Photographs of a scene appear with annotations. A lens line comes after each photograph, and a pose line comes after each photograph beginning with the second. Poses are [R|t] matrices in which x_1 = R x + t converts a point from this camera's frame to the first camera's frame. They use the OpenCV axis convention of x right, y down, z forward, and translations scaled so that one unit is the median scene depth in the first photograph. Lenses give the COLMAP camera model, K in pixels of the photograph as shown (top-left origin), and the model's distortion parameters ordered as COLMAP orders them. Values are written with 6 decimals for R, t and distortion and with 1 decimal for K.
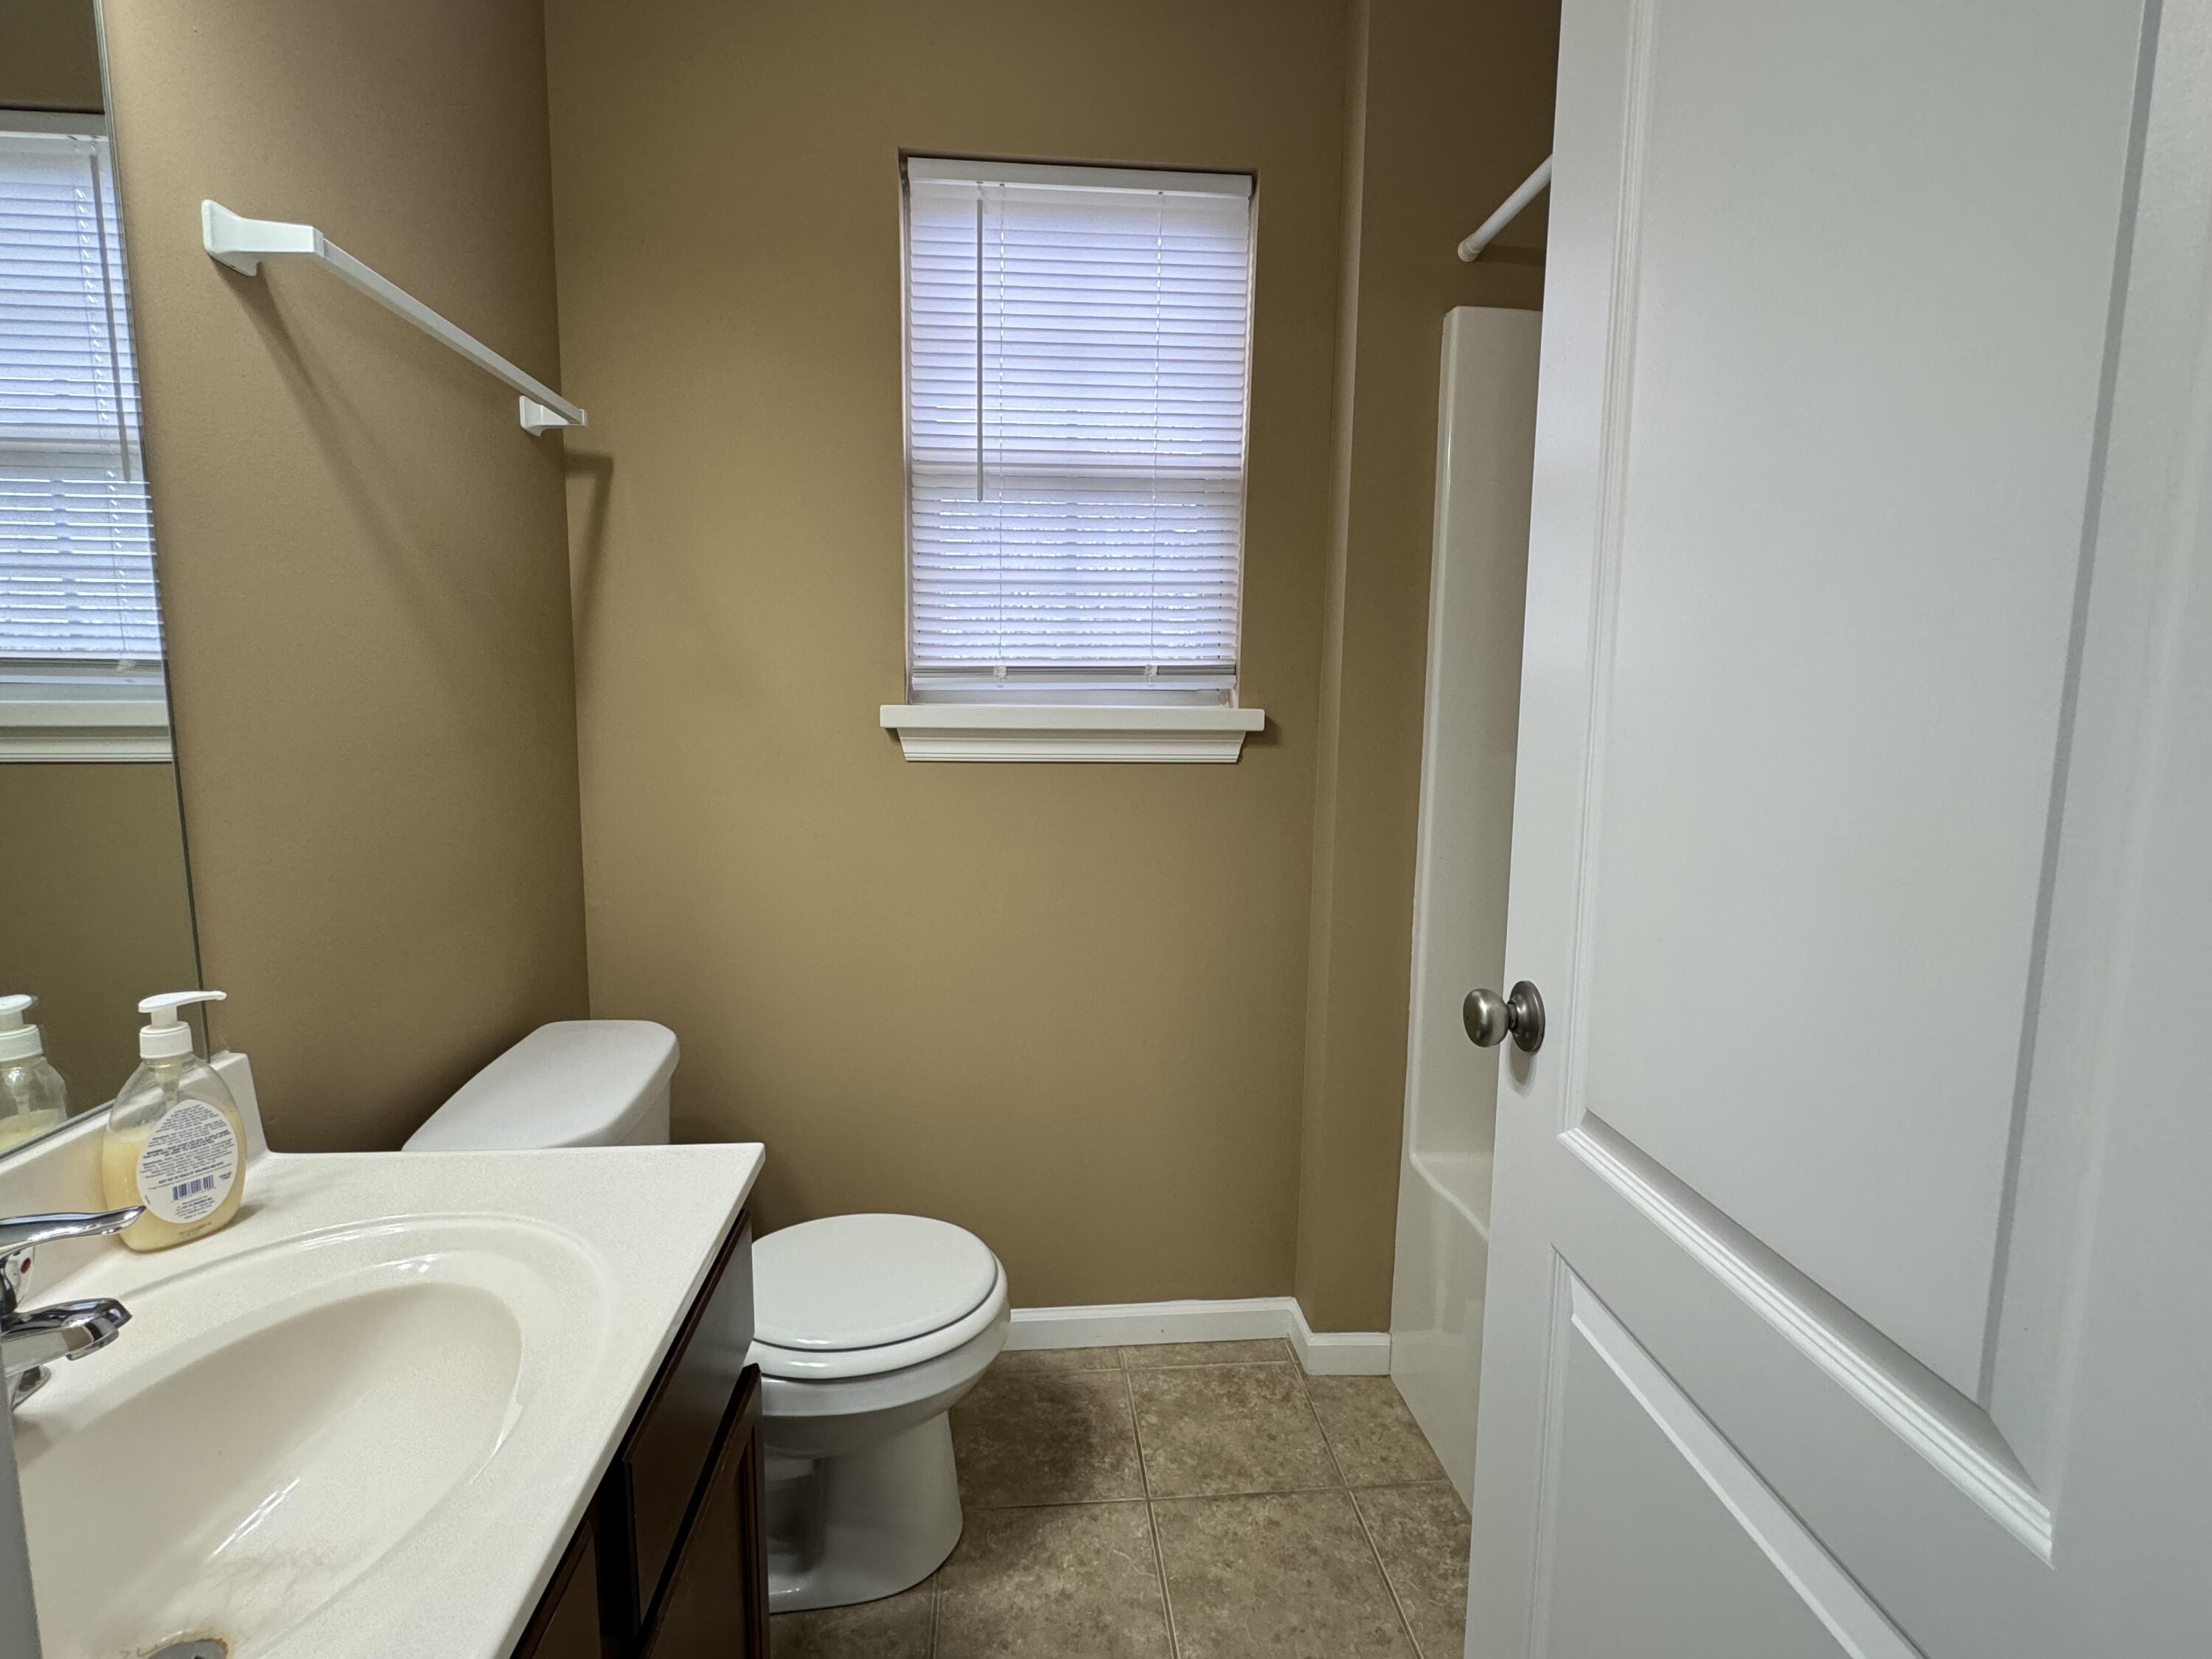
lens RADIAL K [[1035.2, 0, 1101.0], [0, 1035.2, 832.6], [0, 0, 1]] dist [0.001601, 0.000298]
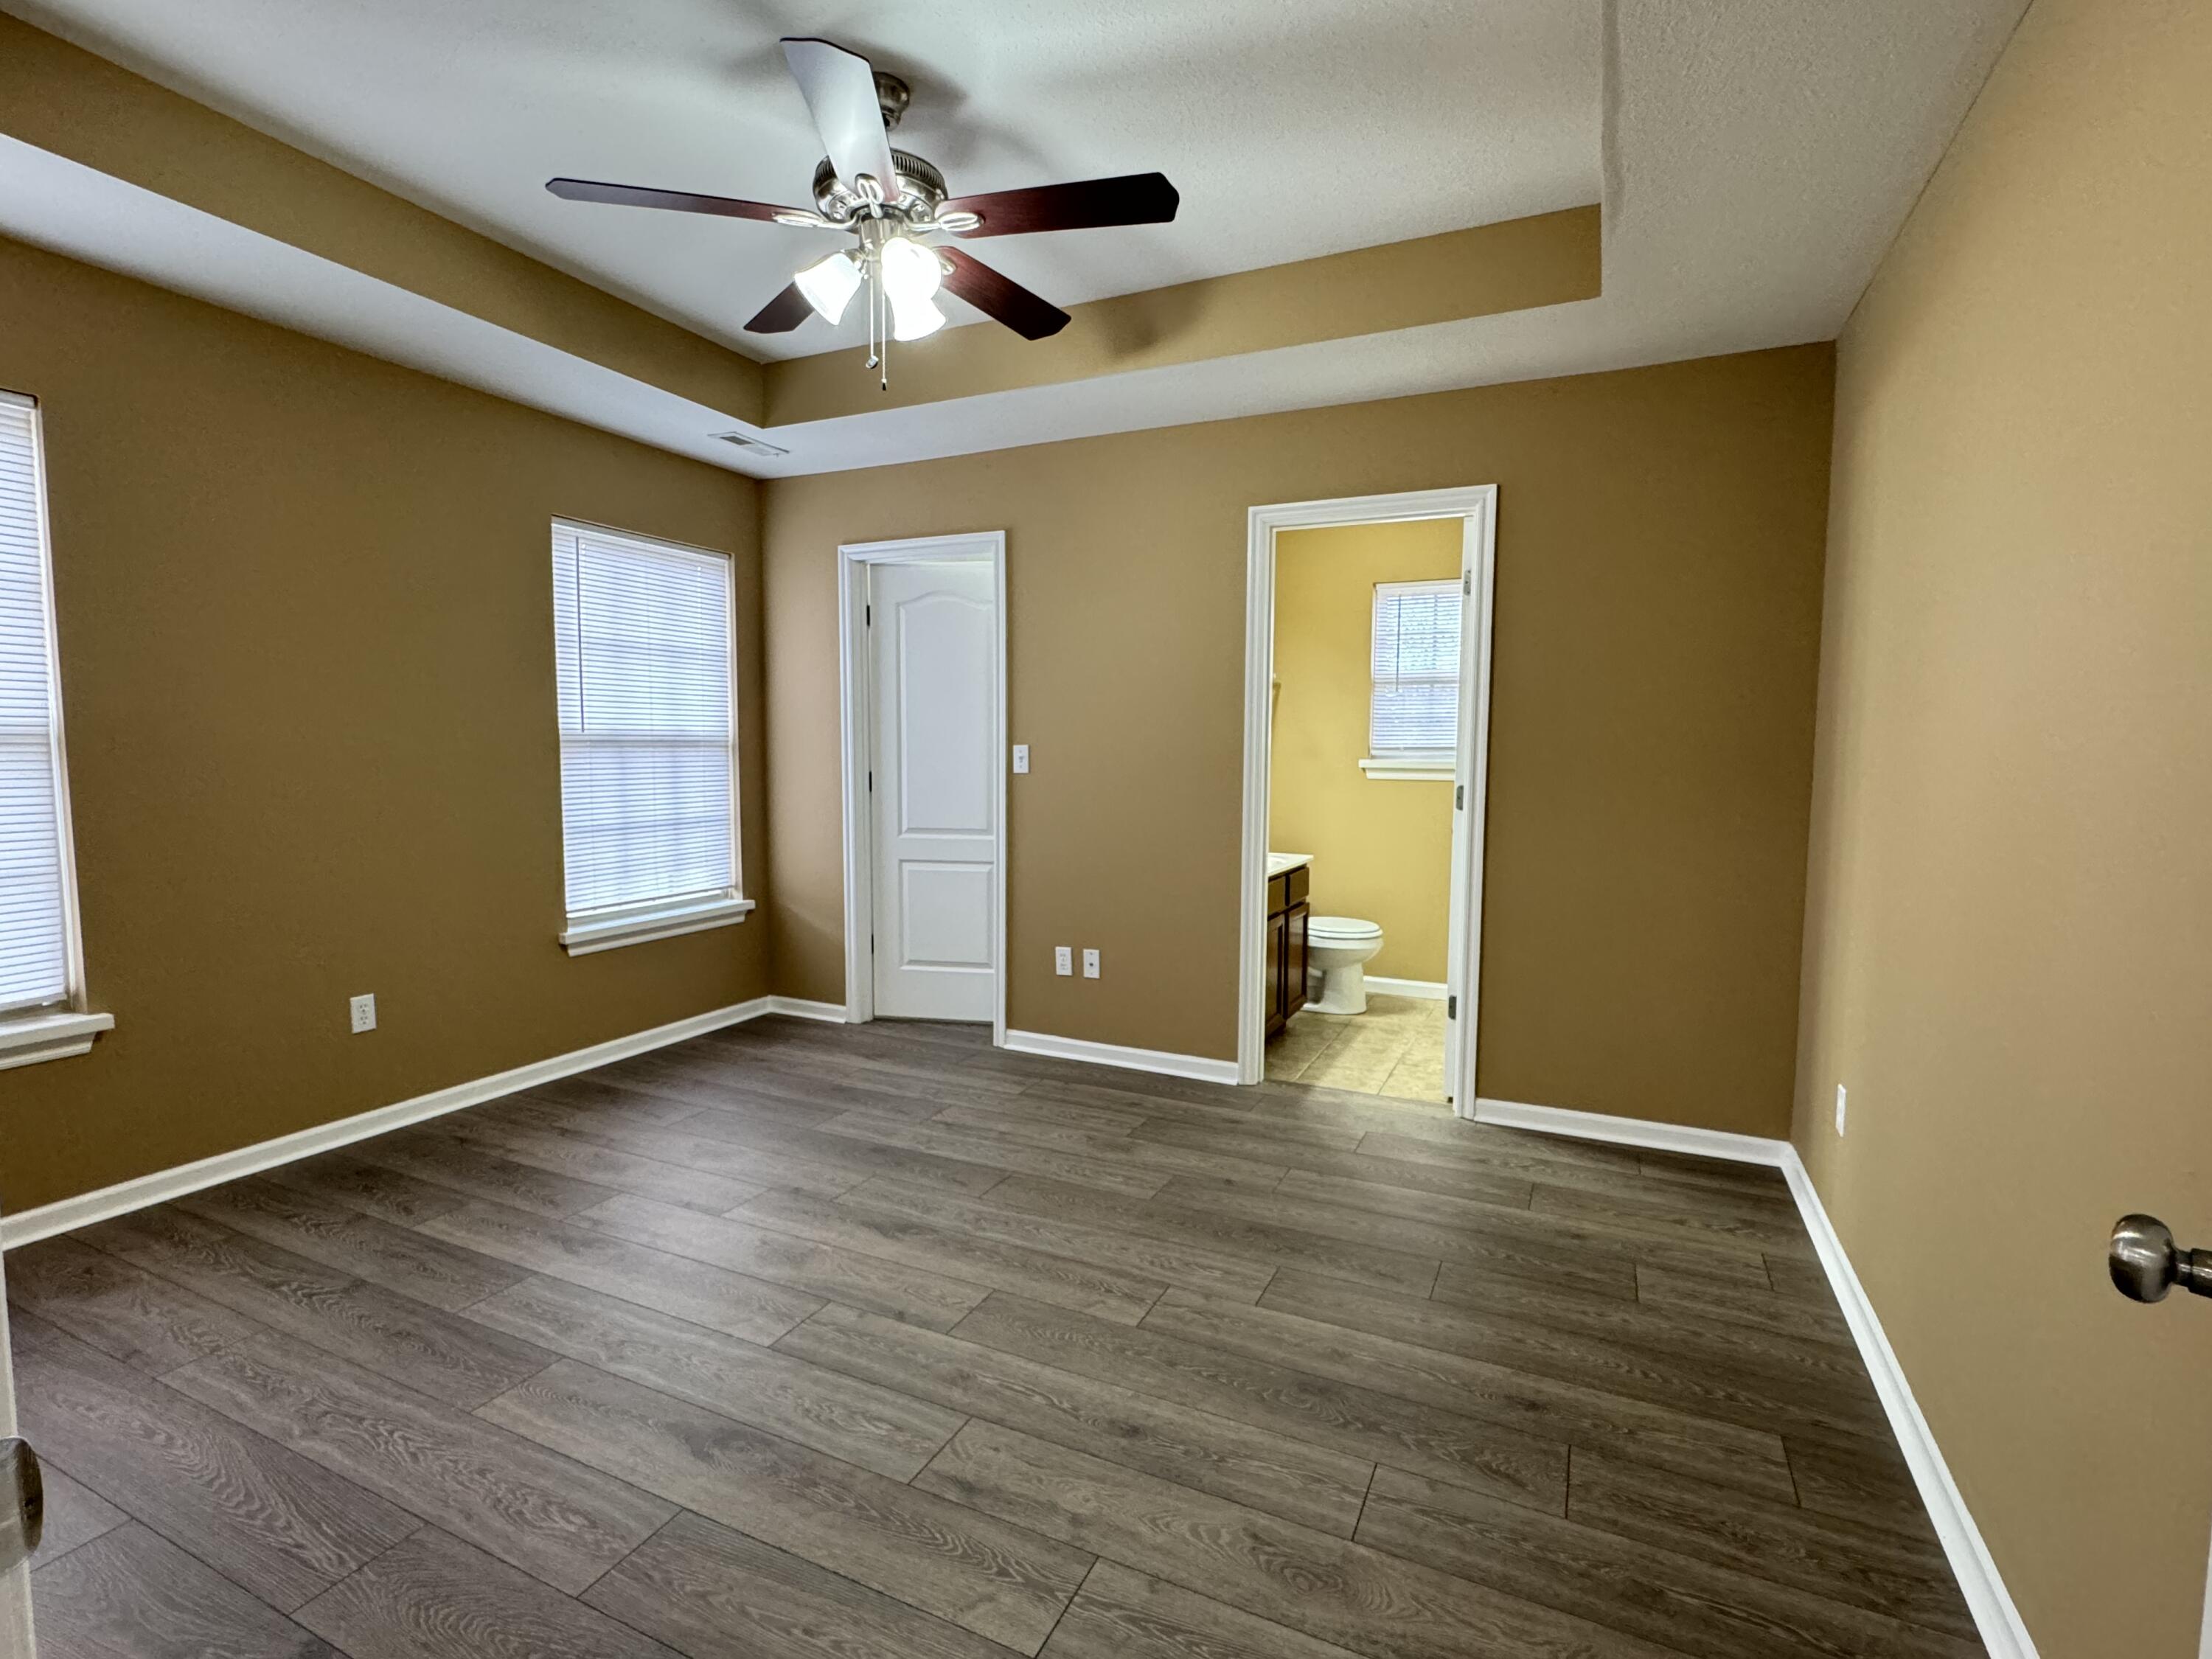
lens RADIAL K [[1035.2, 0, 1109.9], [0, 1035.2, 821.9], [0, 0, 1]] dist [0.001601, 0.000298]
pose [[0.865720, 0.029832, -0.499639, 1.416214], [-0.063089, 0.996765, -0.049801, 0.532498], [0.496537, 0.074636, 0.864801, -4.116945]]
